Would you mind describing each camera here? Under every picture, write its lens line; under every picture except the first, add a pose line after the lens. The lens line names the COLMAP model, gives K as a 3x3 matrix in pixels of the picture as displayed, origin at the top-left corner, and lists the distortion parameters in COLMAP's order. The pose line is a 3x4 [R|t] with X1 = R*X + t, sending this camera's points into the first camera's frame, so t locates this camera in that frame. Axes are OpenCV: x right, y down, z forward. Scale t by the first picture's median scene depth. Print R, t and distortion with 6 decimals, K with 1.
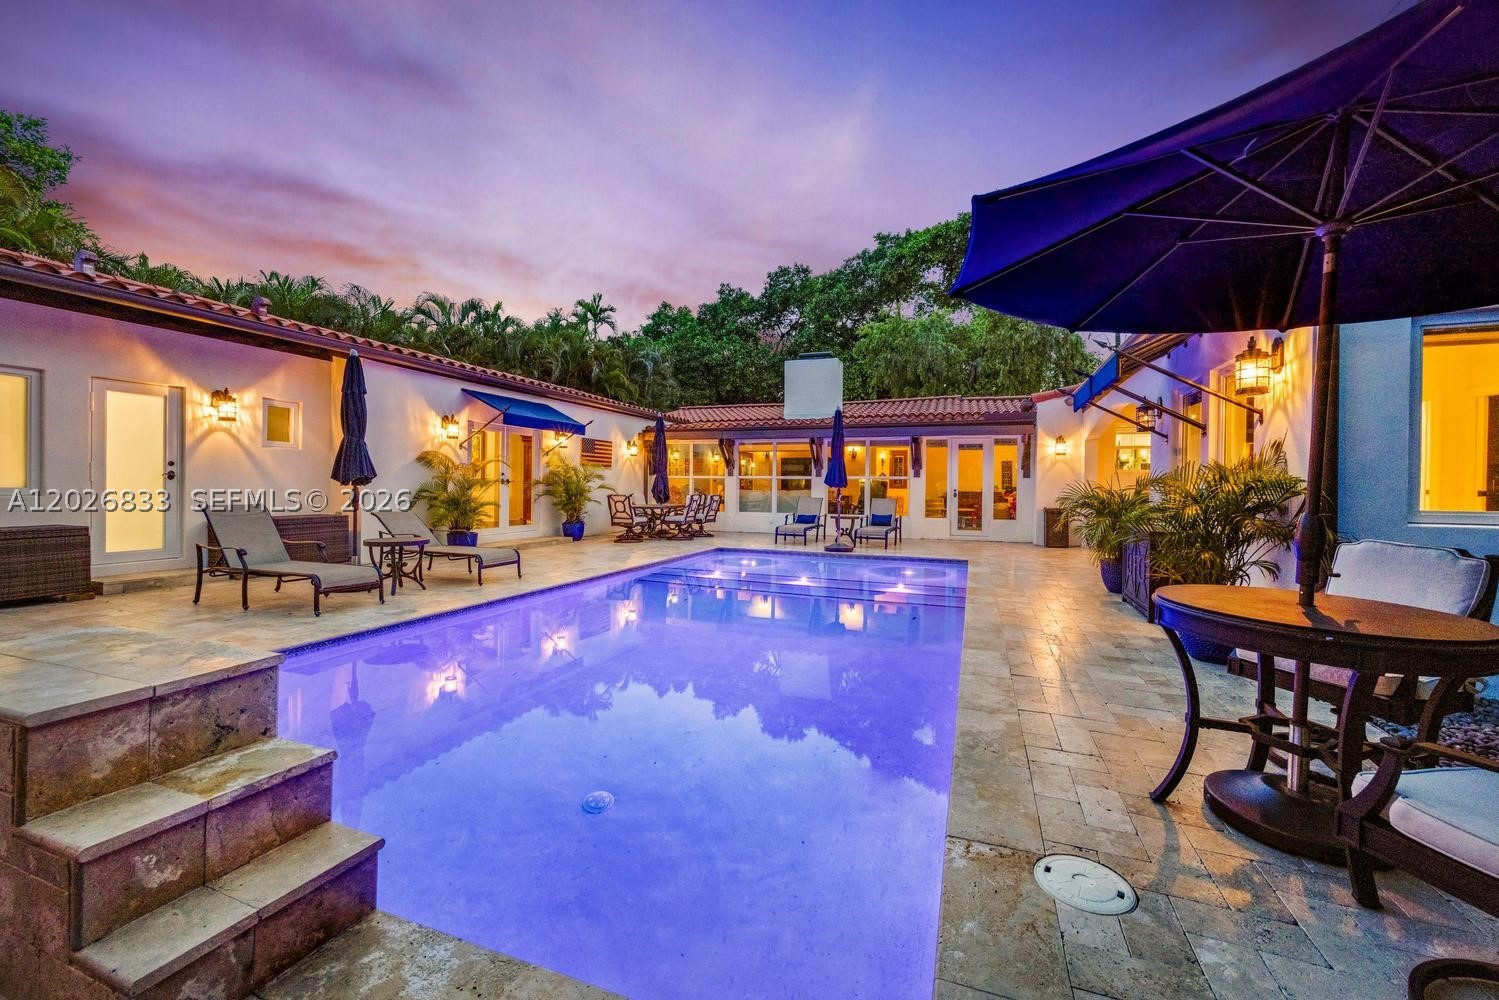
lens RADIAL K [[578.2, 0, 740.9], [0, 578.2, 487.6], [0, 0, 1]] dist [0.000800, 0.000185]
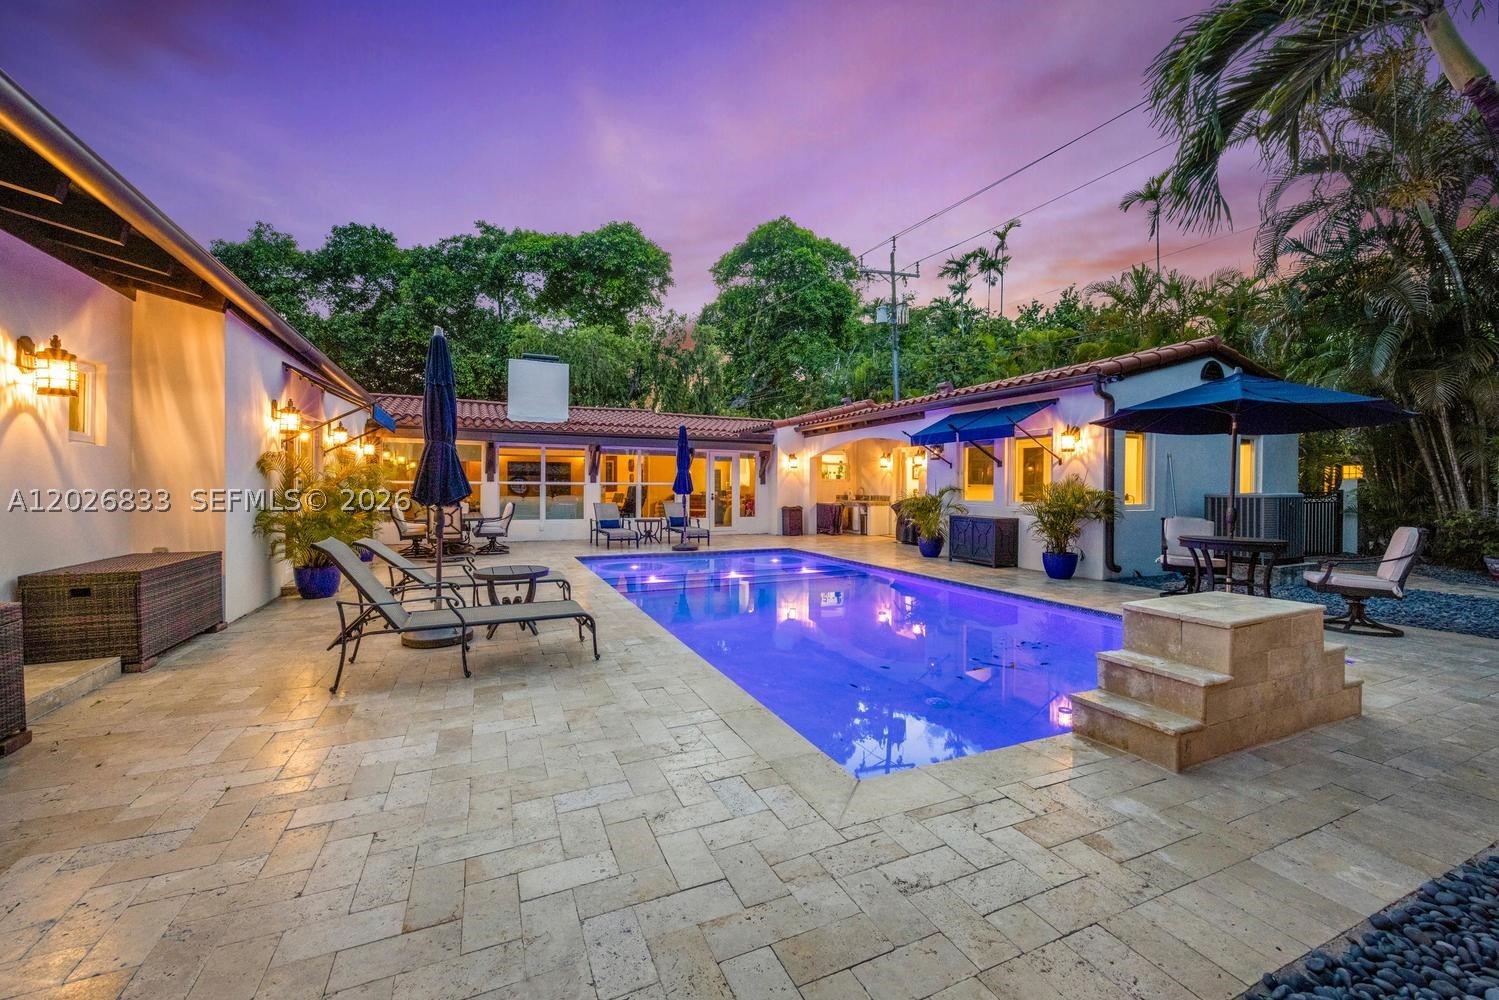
lens RADIAL K [[574.3, 0, 740.2], [0, 574.3, 498.3], [0, 0, 1]] dist [-0.000799, 0.000212]
pose [[0.733905, -0.019376, 0.678976, -0.411587], [0.006822, 0.999753, 0.021155, -0.012345], [-0.679218, -0.010894, 0.733856, 0.077133]]
